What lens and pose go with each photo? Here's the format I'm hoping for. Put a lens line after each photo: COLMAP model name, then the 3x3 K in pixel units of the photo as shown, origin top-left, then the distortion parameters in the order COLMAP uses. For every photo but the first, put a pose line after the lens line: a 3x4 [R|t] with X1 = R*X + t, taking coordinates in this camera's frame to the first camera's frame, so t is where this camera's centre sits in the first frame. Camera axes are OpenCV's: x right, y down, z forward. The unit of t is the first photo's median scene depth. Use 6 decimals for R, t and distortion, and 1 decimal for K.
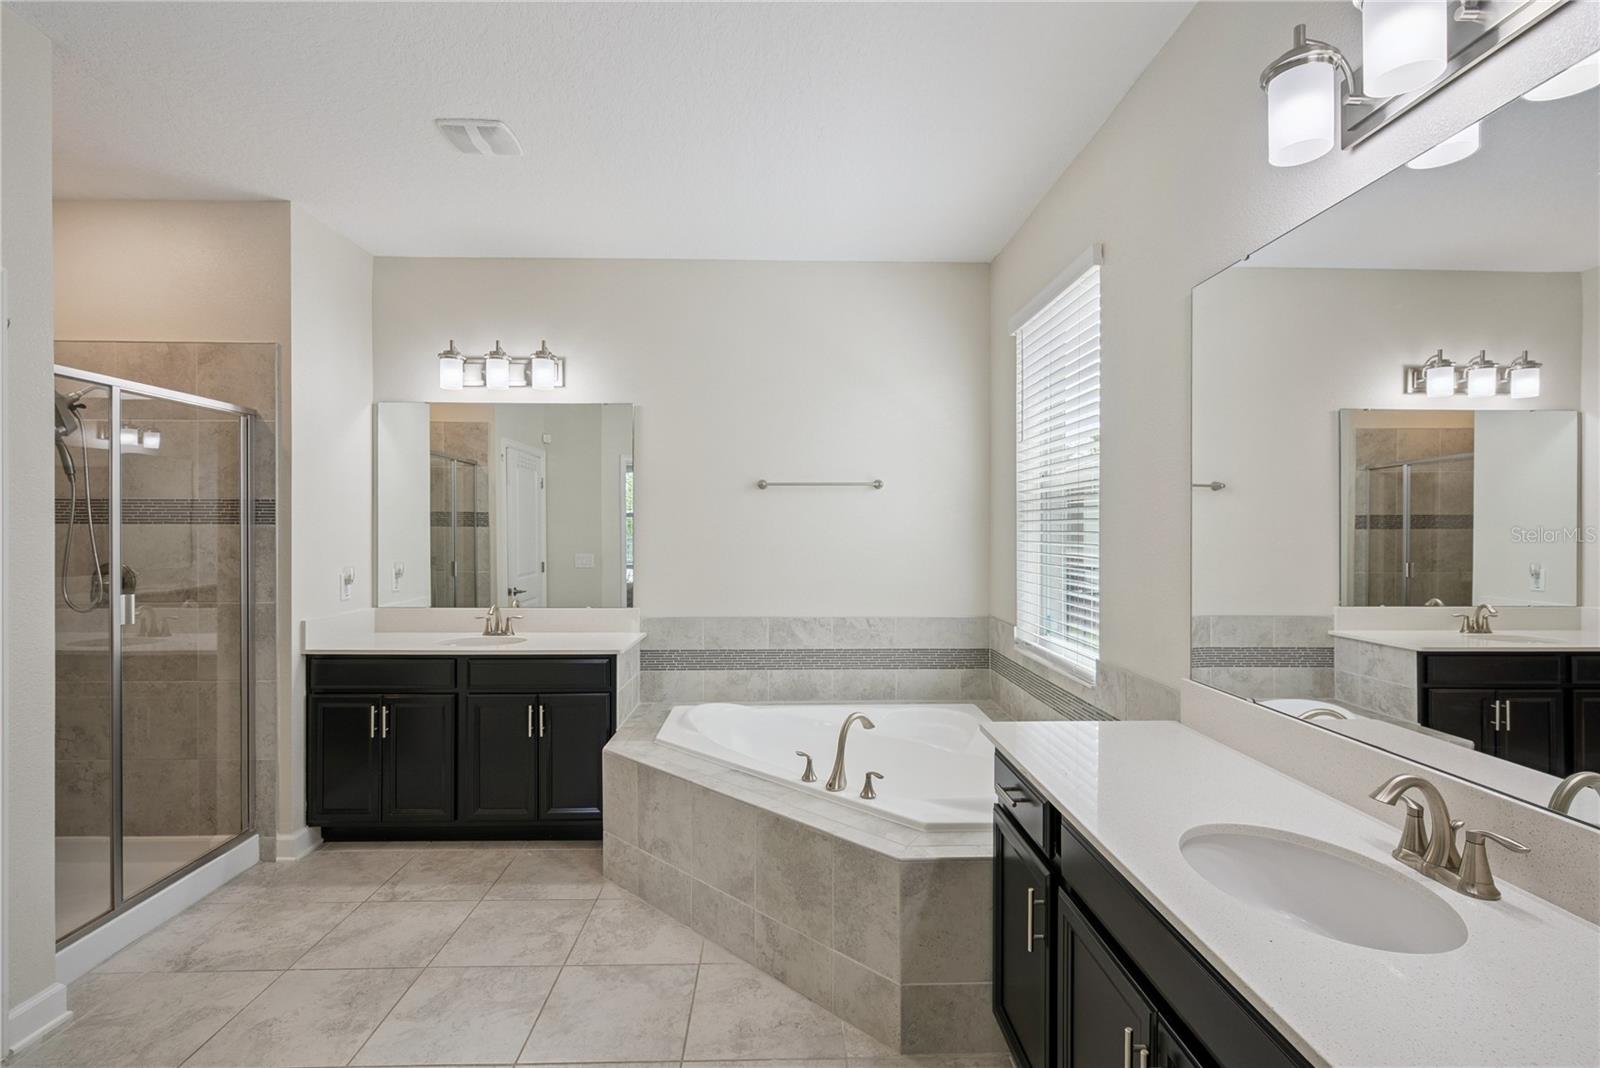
lens RADIAL K [[738.5, 0, 805.3], [0, 738.5, 537.2], [0, 0, 1]] dist [-0.000653, 0.002092]
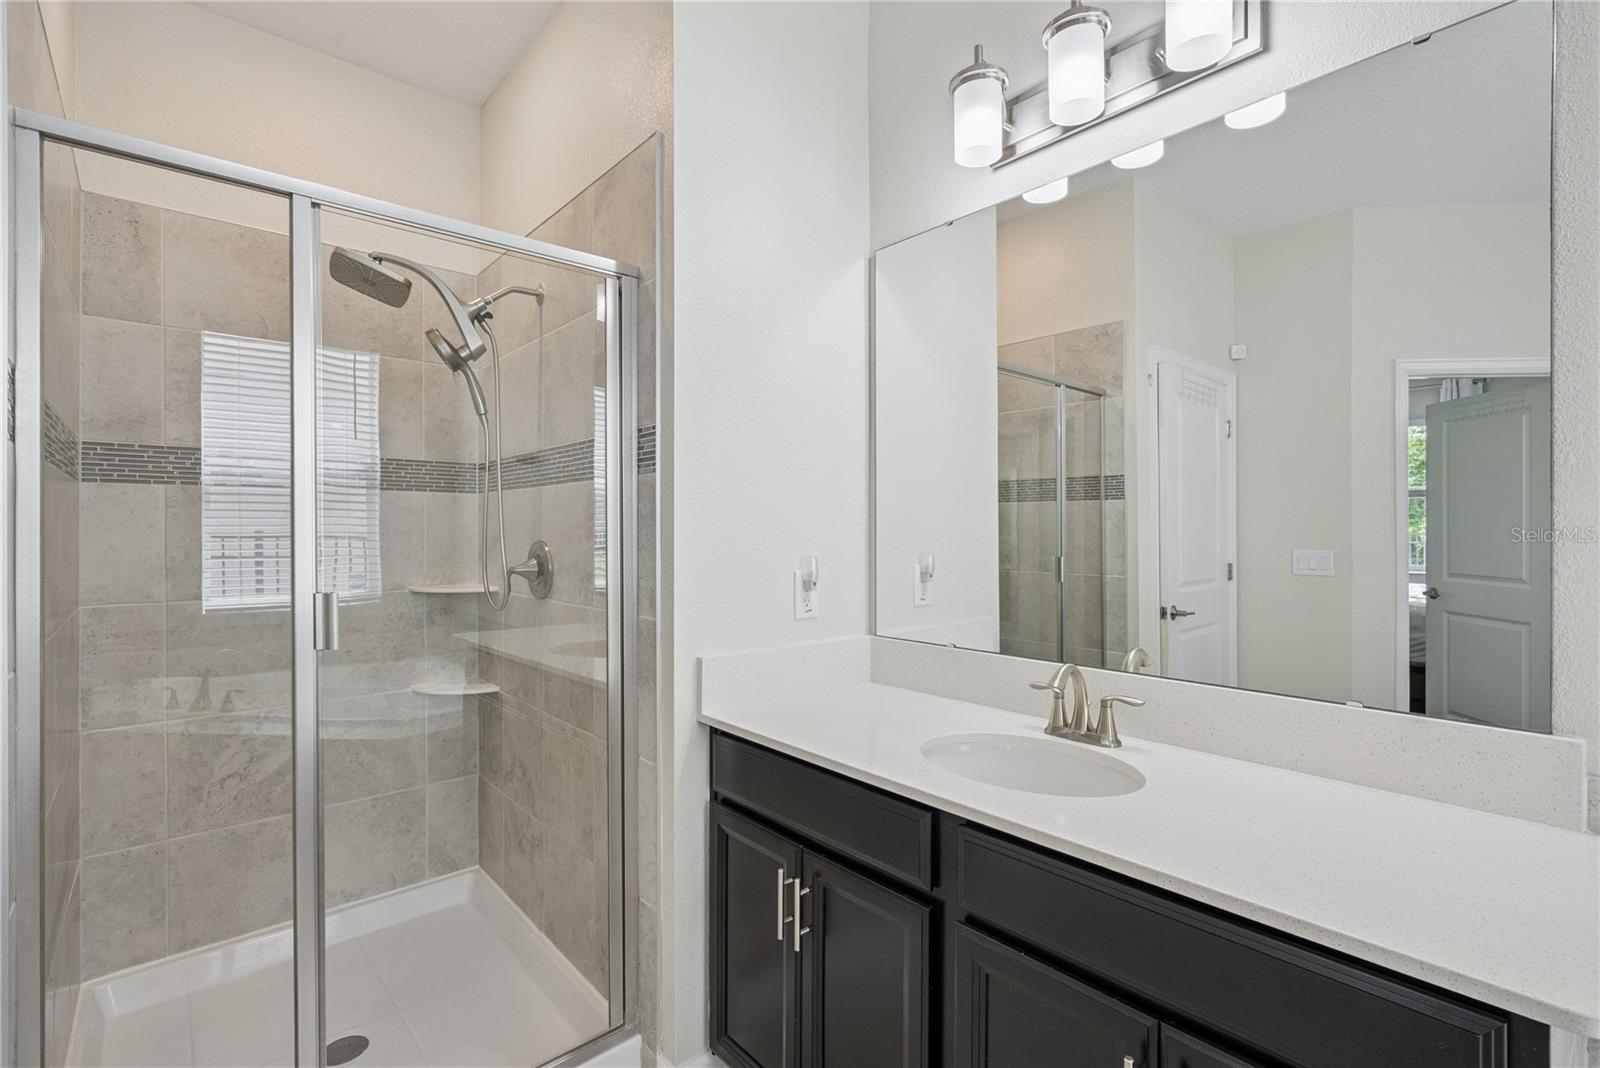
lens RADIAL K [[738.5, 0, 800.2], [0, 738.5, 536.9], [0, 0, 1]] dist [-0.000653, 0.002092]
pose [[0.633329, 0.003895, -0.773873, -0.212215], [-0.005072, 0.999987, 0.000882, 0.024714], [0.773866, 0.003367, 0.633340, 0.658569]]
